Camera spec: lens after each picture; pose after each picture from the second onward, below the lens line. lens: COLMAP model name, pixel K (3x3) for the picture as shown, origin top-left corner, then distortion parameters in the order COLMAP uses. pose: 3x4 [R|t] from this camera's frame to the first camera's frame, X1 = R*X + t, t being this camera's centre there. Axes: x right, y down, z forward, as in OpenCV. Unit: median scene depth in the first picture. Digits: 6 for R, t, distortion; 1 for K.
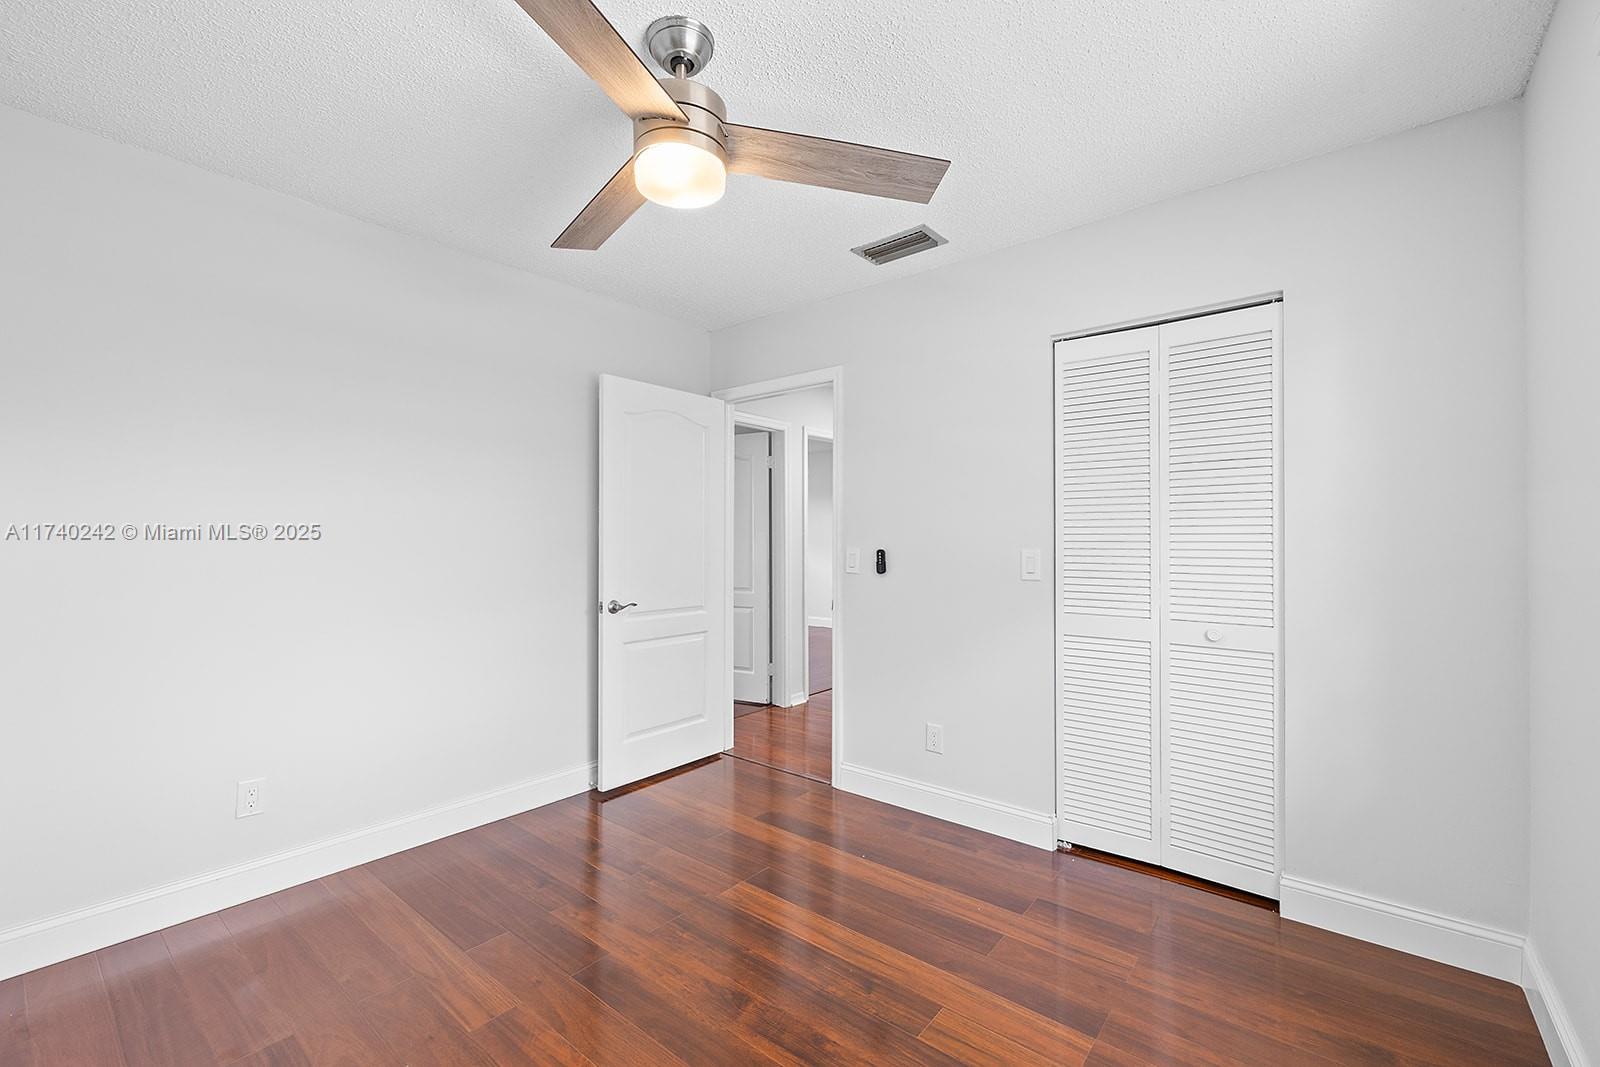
lens RADIAL K [[676.3, 0, 792.2], [0, 676.3, 531.4], [0, 0, 1]] dist [0.005594, 0.000517]
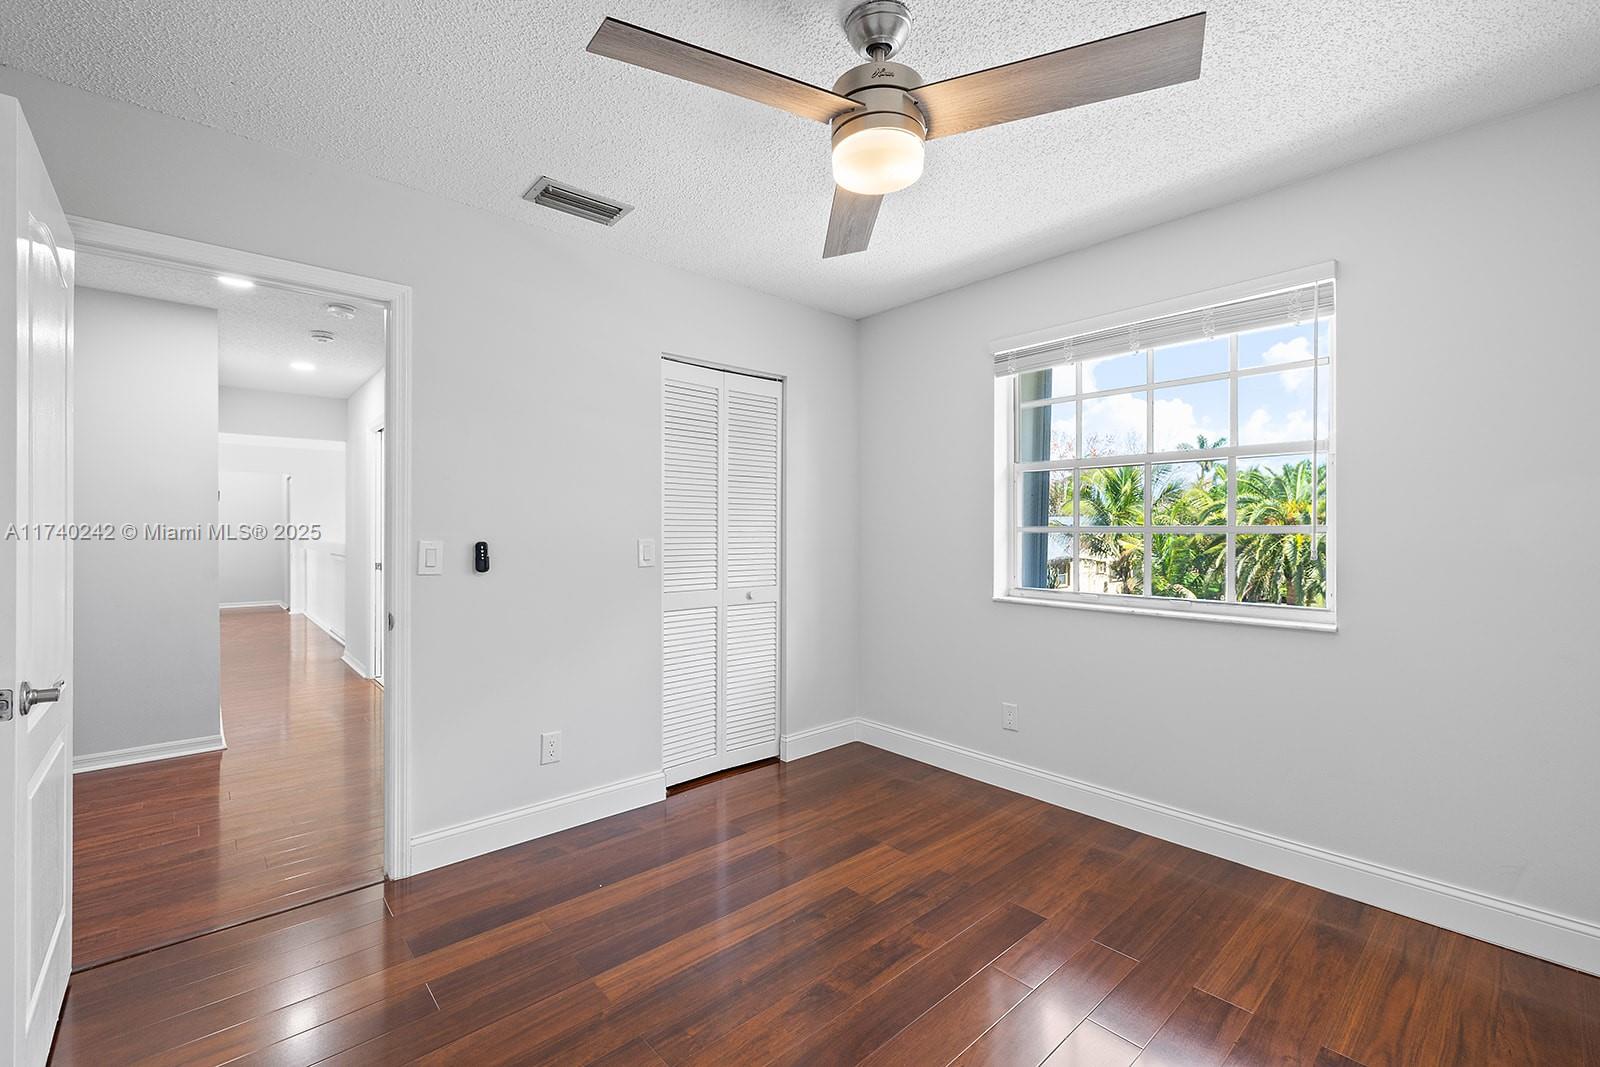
lens RADIAL K [[676.3, 0, 800.0], [0, 676.3, 532.2], [0, 0, 1]] dist [0.005594, 0.000517]
pose [[0.147998, 0.001453, 0.988987, -0.724484], [-0.010621, 0.999944, 0.000120, 0.013115], [-0.988931, -0.010522, 0.148005, 0.605509]]
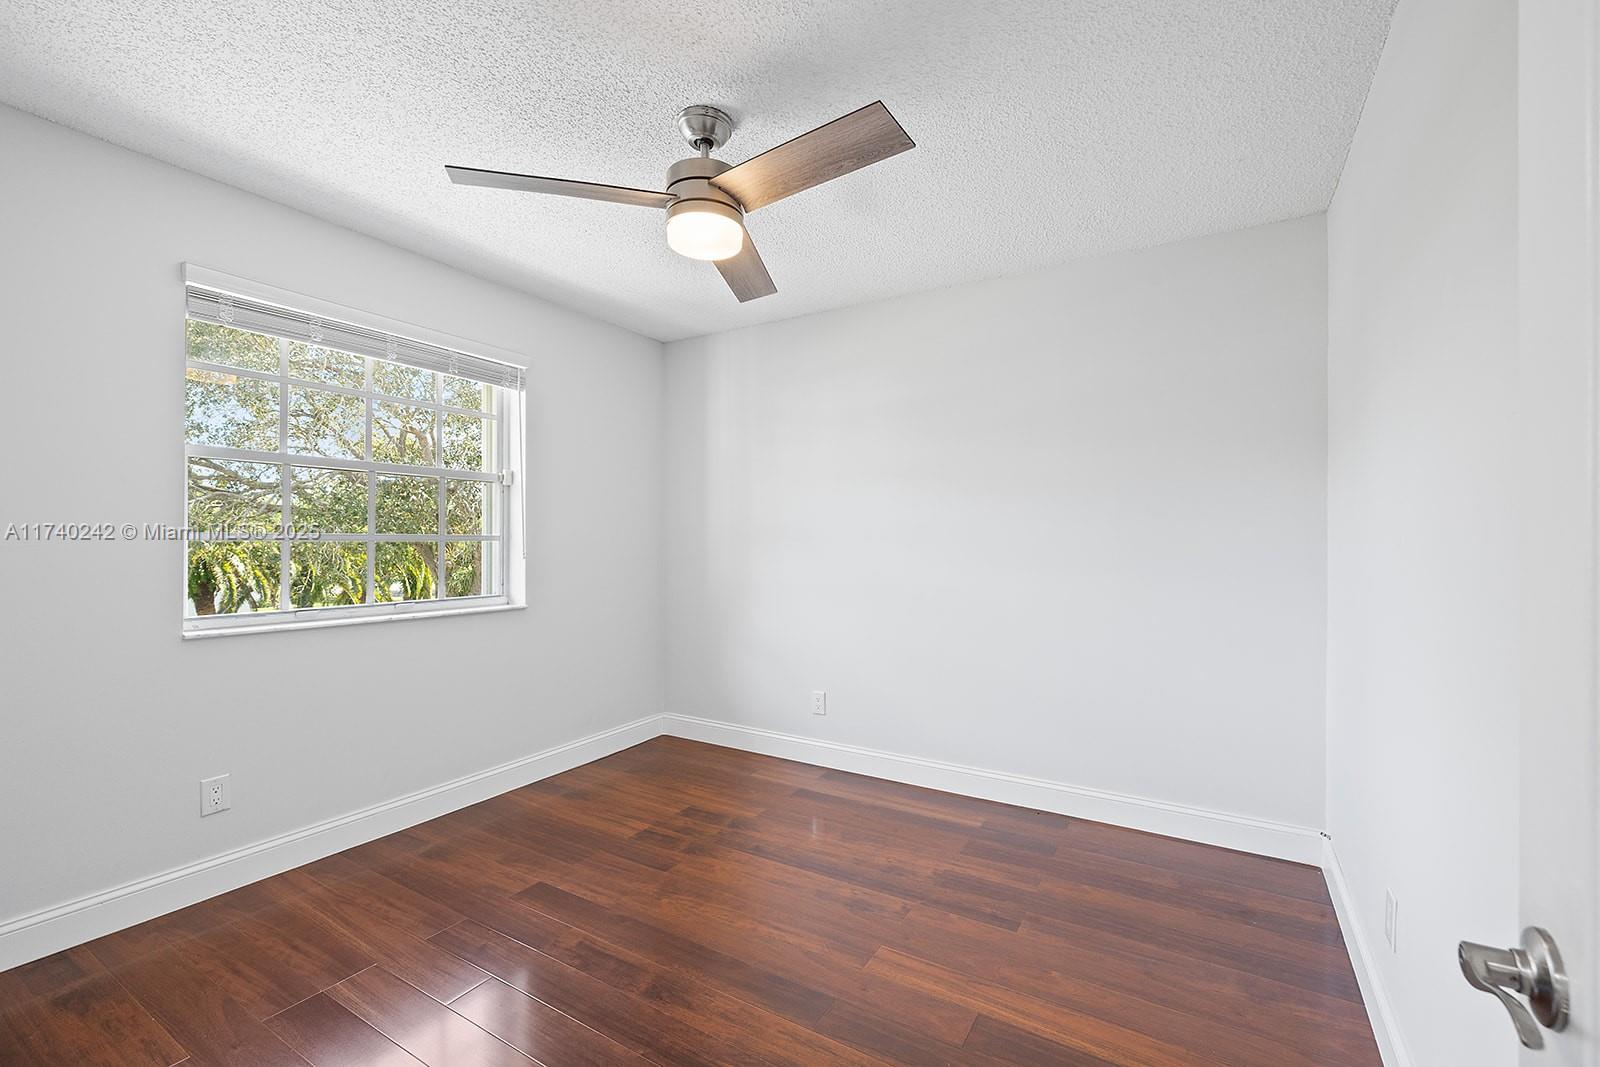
lens RADIAL K [[676.3, 0, 806.5], [0, 676.3, 534.8], [0, 0, 1]] dist [0.005594, 0.000517]
pose [[-0.987260, -0.006851, -0.158965, -0.092932], [-0.003426, 0.999756, -0.021808, 0.019949], [0.159075, -0.020986, -0.987043, 1.395105]]
